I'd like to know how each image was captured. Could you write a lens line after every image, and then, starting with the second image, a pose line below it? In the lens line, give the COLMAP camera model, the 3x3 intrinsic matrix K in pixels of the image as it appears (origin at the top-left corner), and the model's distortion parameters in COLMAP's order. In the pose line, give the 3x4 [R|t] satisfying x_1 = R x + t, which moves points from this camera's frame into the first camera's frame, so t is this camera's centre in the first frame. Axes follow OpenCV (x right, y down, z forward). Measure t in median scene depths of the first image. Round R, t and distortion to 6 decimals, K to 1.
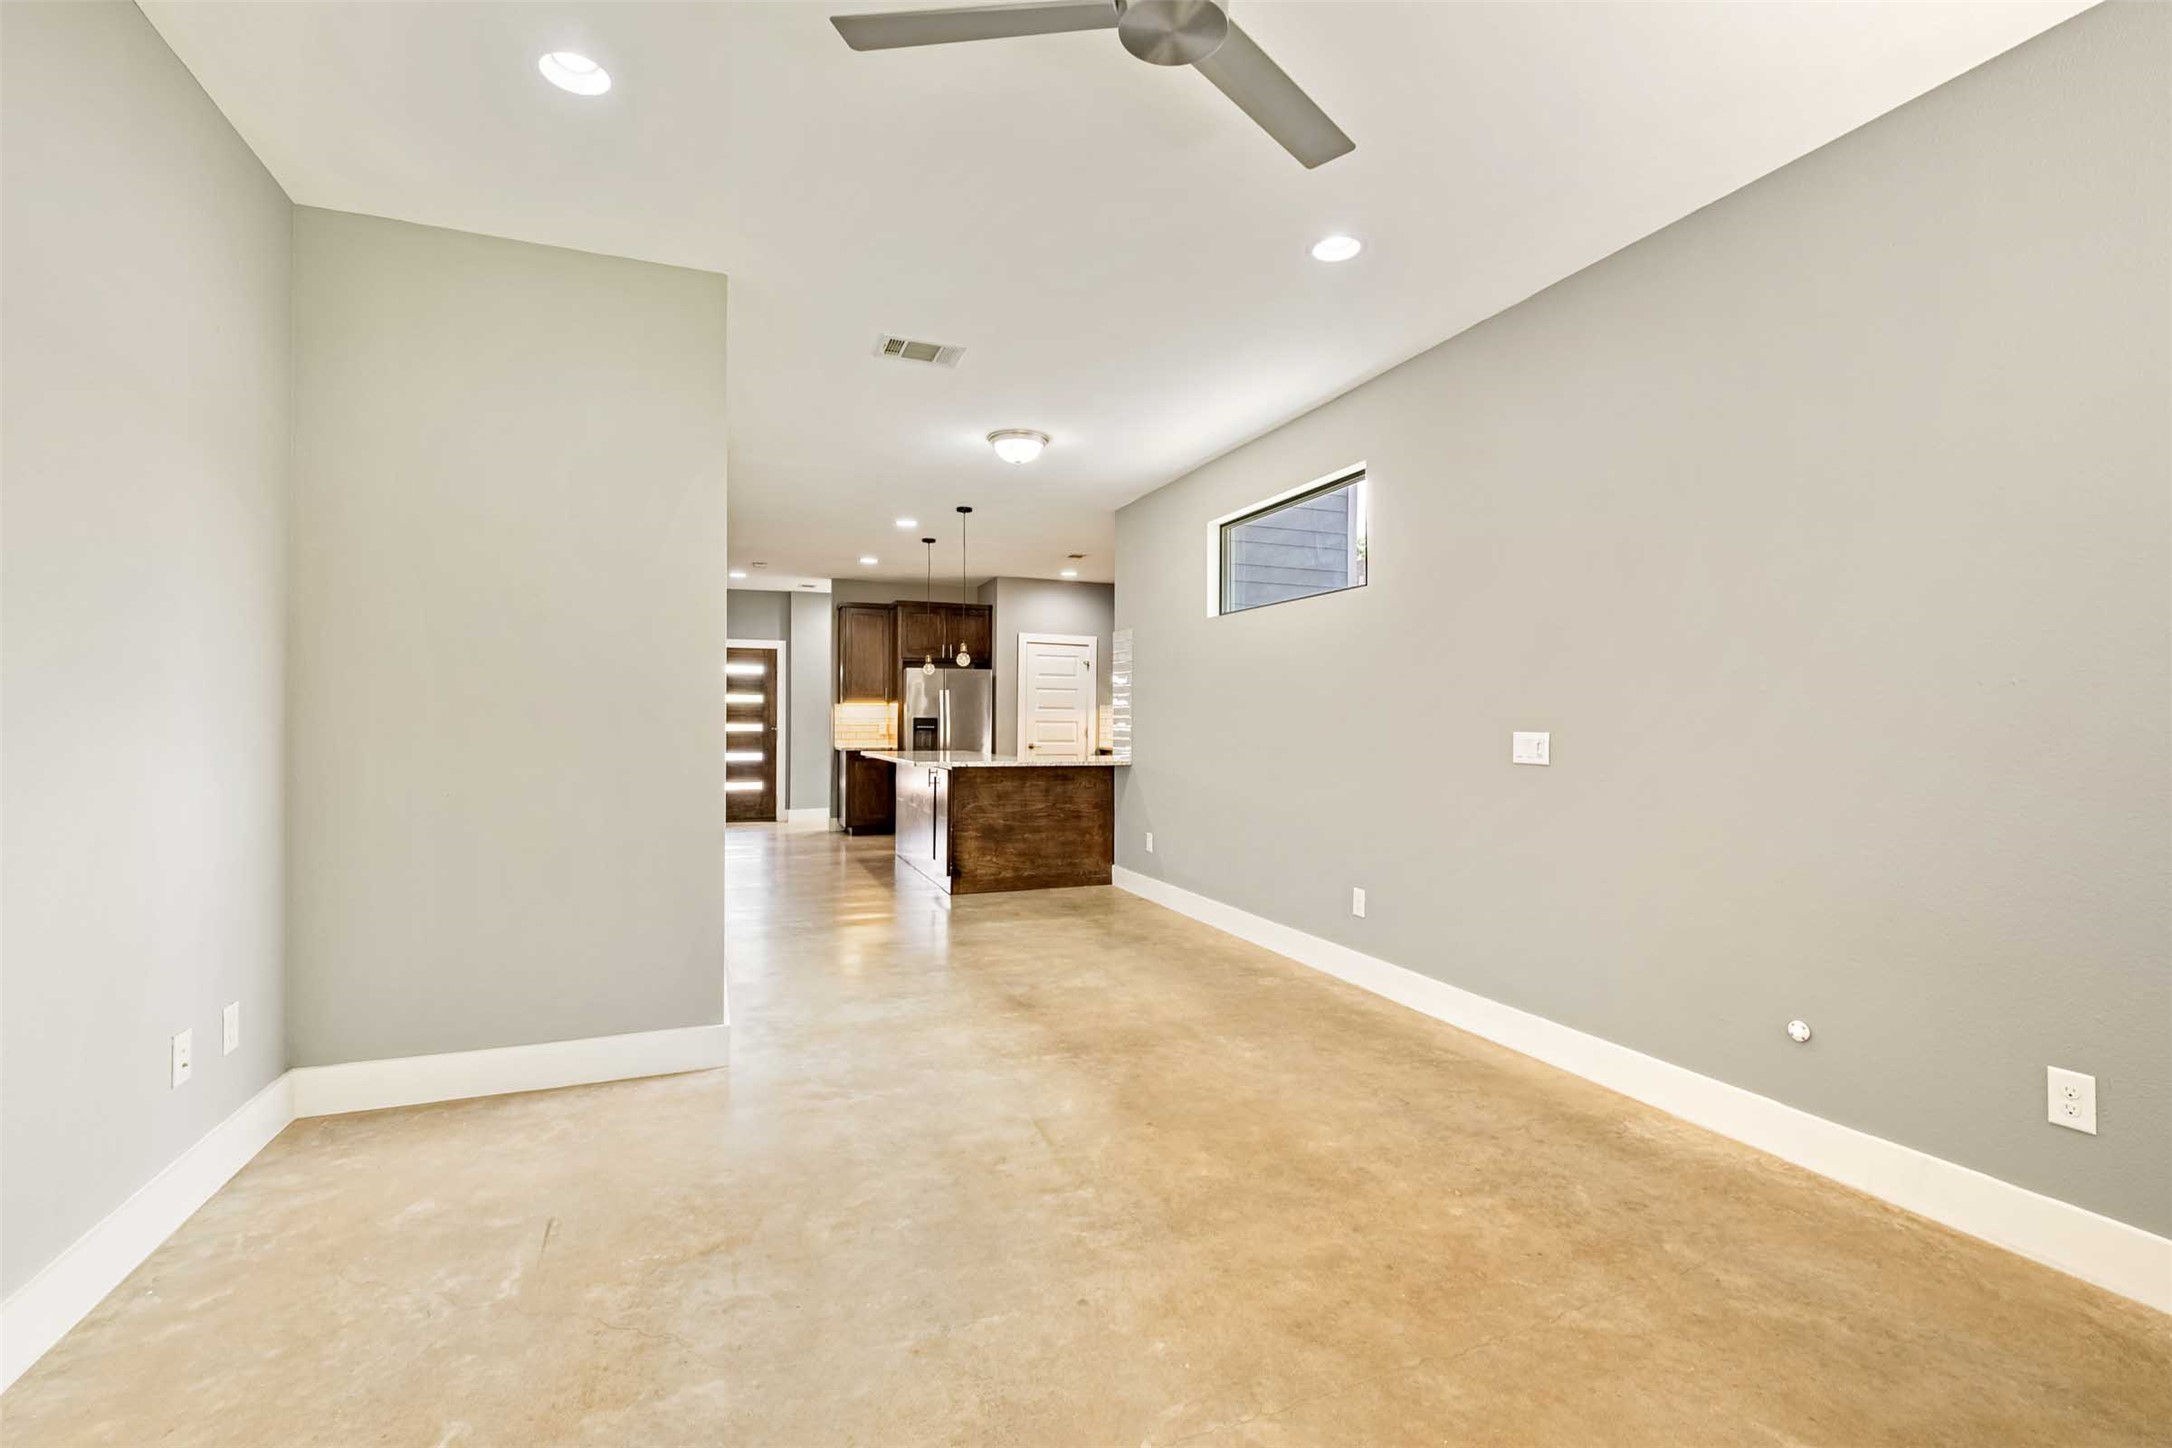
lens RADIAL K [[947.0, 0, 1092.0], [0, 947.0, 719.0], [0, 0, 1]] dist [-0.000287, -0.000436]
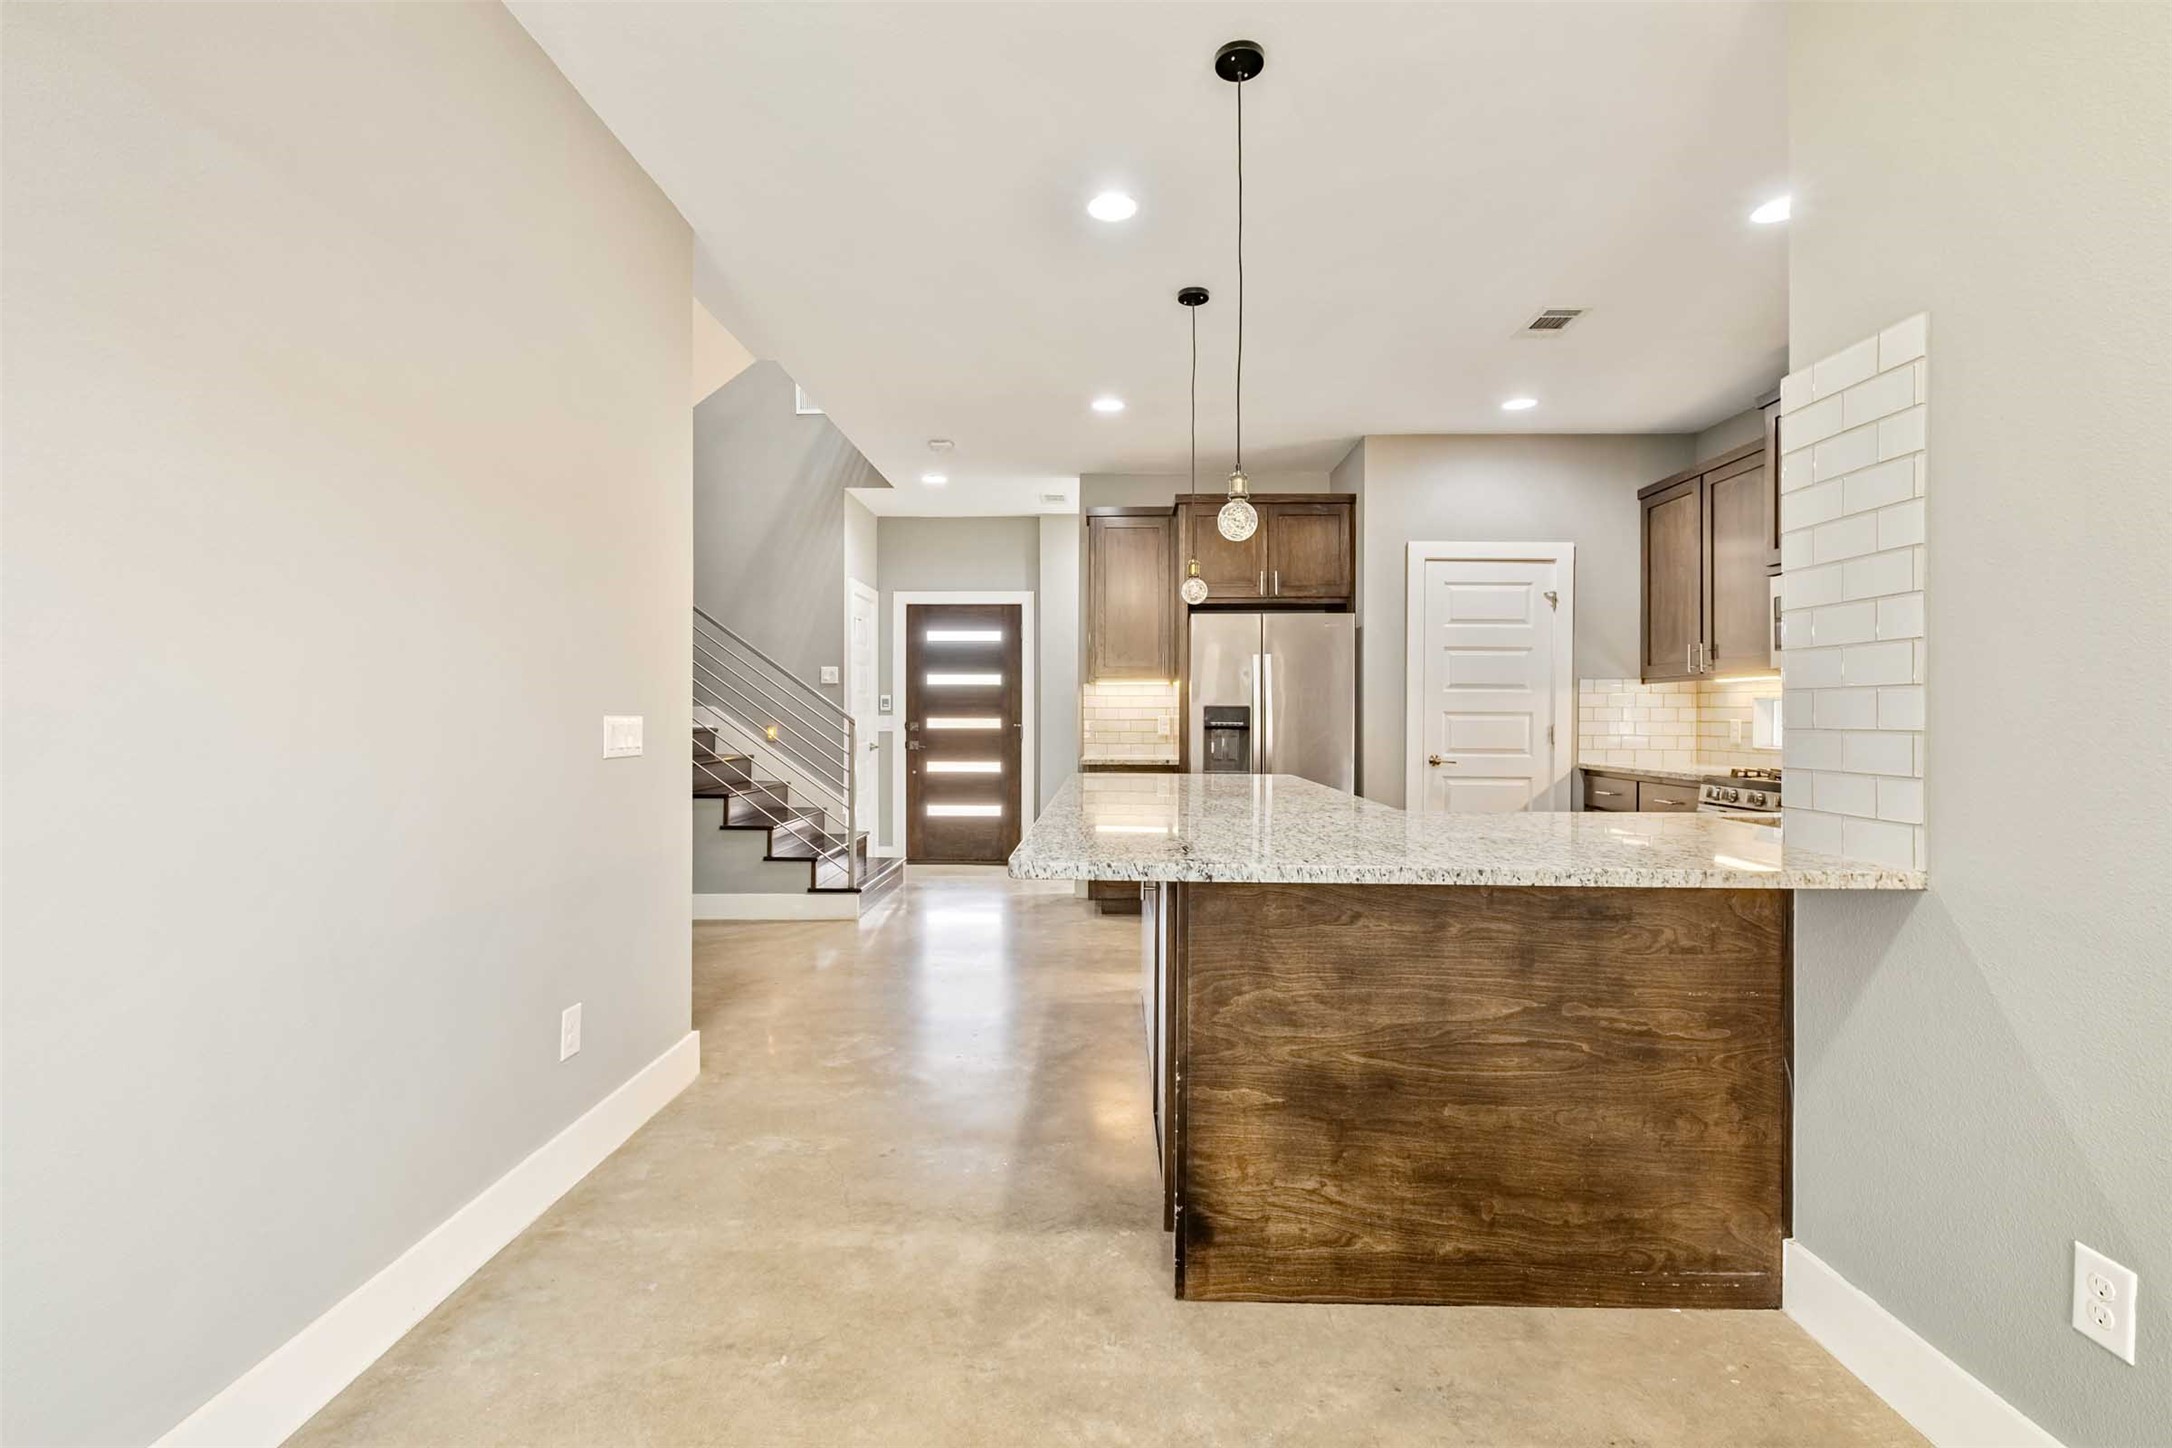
lens RADIAL K [[947.0, 0, 1092.0], [0, 947.0, 719.0], [0, 0, 1]] dist [-0.000287, -0.000436]
pose [[0.923306, -0.001052, -0.384064, -0.056889], [0.003482, 0.999978, 0.005632, 0.004122], [0.384050, -0.006537, 0.923289, 0.677841]]
